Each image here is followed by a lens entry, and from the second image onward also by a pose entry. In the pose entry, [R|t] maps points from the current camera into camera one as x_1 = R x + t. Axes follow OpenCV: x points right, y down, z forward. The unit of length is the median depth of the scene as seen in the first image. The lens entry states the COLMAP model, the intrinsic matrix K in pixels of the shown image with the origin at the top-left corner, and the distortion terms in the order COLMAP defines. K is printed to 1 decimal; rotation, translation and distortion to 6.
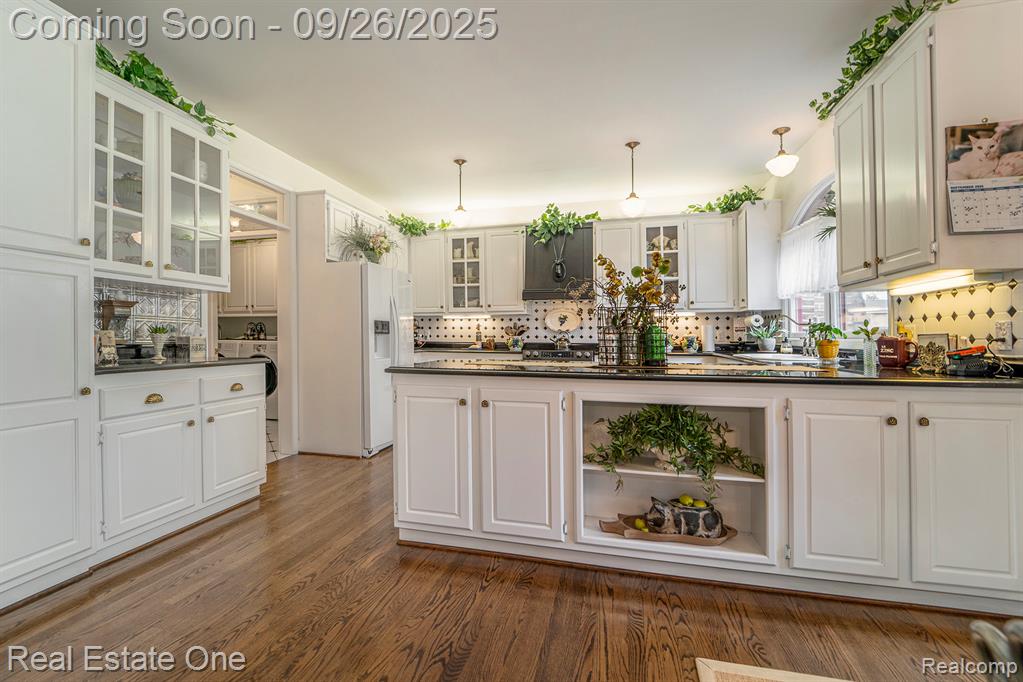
lens RADIAL K [[444.9, 0, 500.5], [0, 444.9, 328.5], [0, 0, 1]] dist [-0.018174, -0.000399]
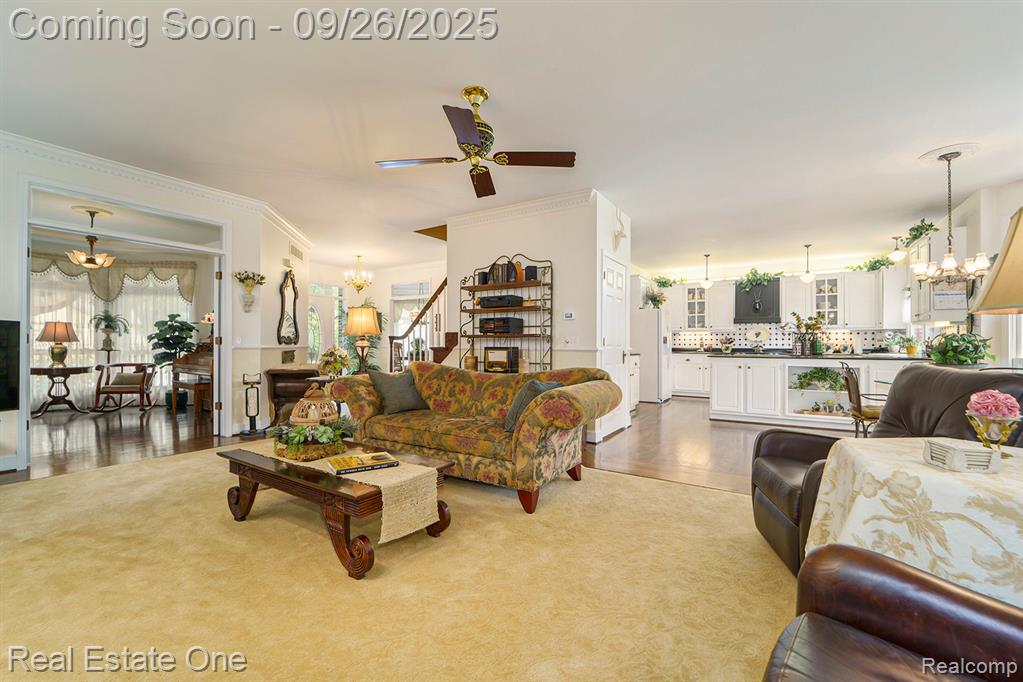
lens RADIAL K [[440.6, 0, 513.1], [0, 440.6, 344.2], [0, 0, 1]] dist [-0.000242, 0.000189]
pose [[0.958686, 0.000738, -0.284464, -0.293291], [0.003743, 0.999877, 0.015210, -0.012869], [0.284440, -0.015646, 0.958566, -0.922399]]
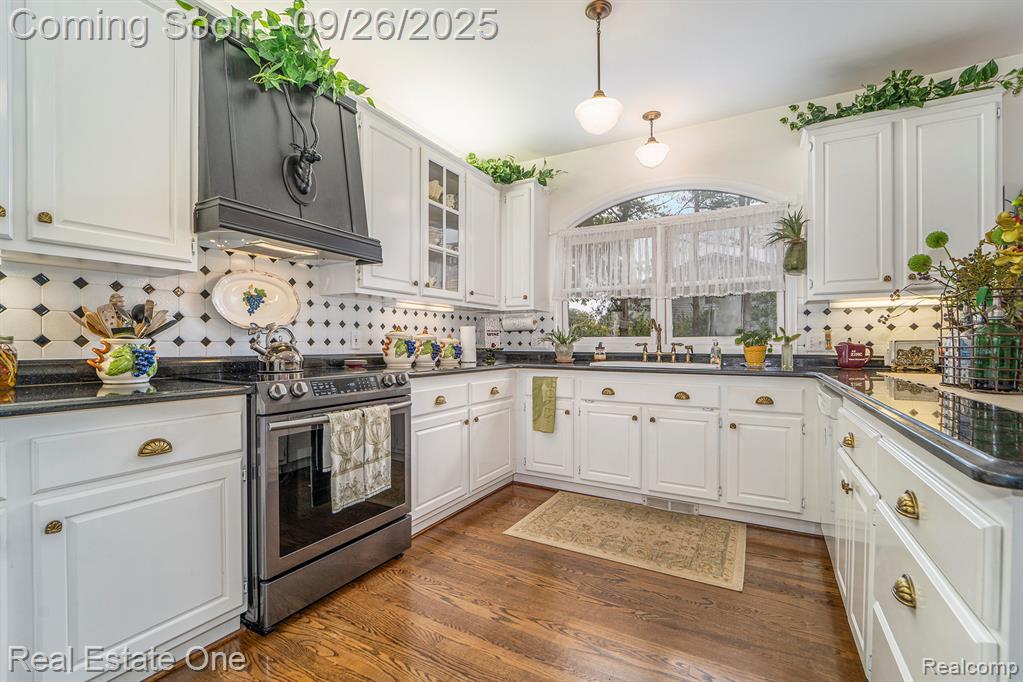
lens RADIAL K [[433.5, 0, 515.5], [0, 433.5, 342.7], [0, 0, 1]] dist [-0.012875, -0.000075]
pose [[0.237832, -0.002809, 0.971302, -0.204971], [-0.020983, 0.999748, 0.008029, 0.012669], [-0.971080, -0.022290, 0.237713, 0.724577]]
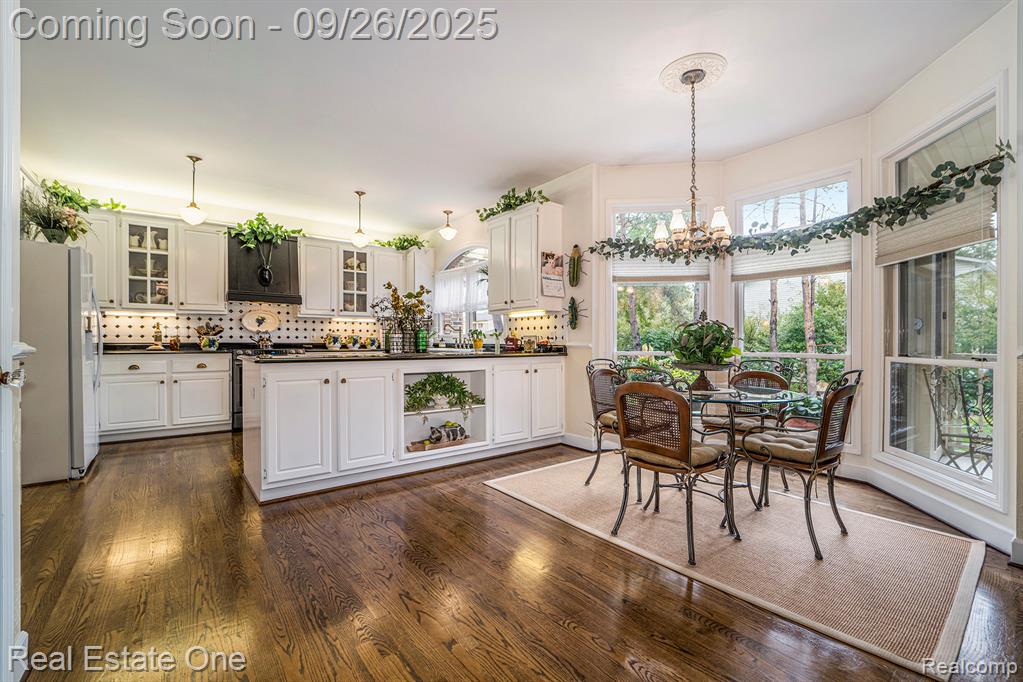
lens RADIAL K [[433.5, 0, 515.5], [0, 433.5, 342.7], [0, 0, 1]] dist [-0.012875, -0.000075]
pose [[0.593114, -0.005249, 0.805101, -0.359702], [-0.016378, 0.999693, 0.018584, 0.003353], [-0.804952, -0.024208, 0.592846, -0.120480]]
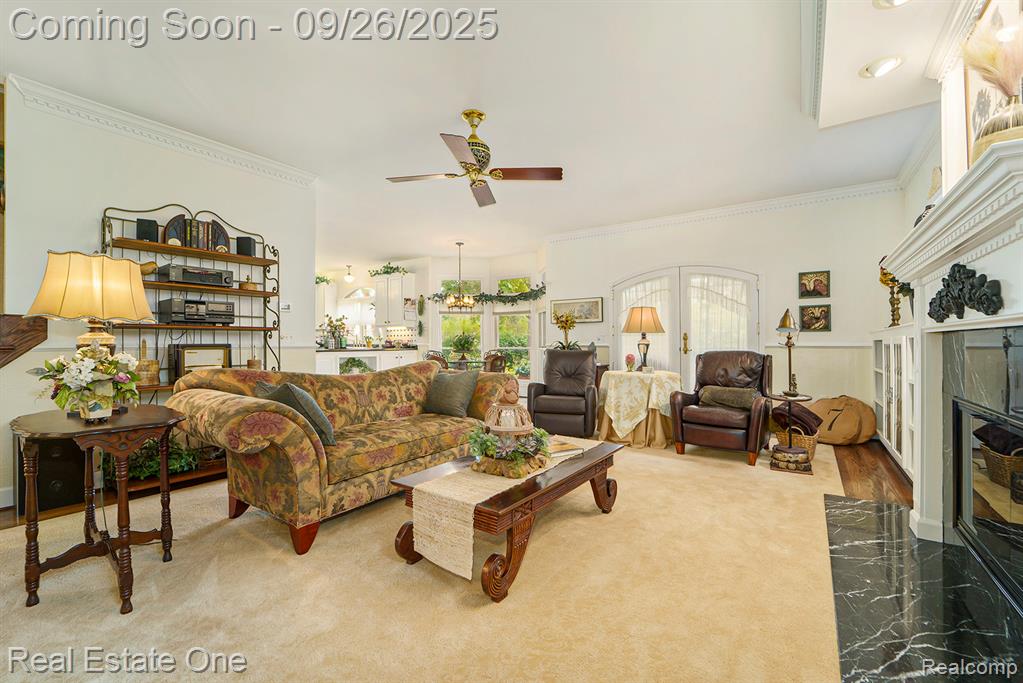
lens RADIAL K [[426.9, 0, 505.5], [0, 426.9, 345.1], [0, 0, 1]] dist [-0.023622, -0.000124]
pose [[0.356810, -0.009003, 0.934133, -1.063972], [-0.017202, 0.999721, 0.016206, -0.008573], [-0.934018, -0.021852, 0.356556, -0.623713]]
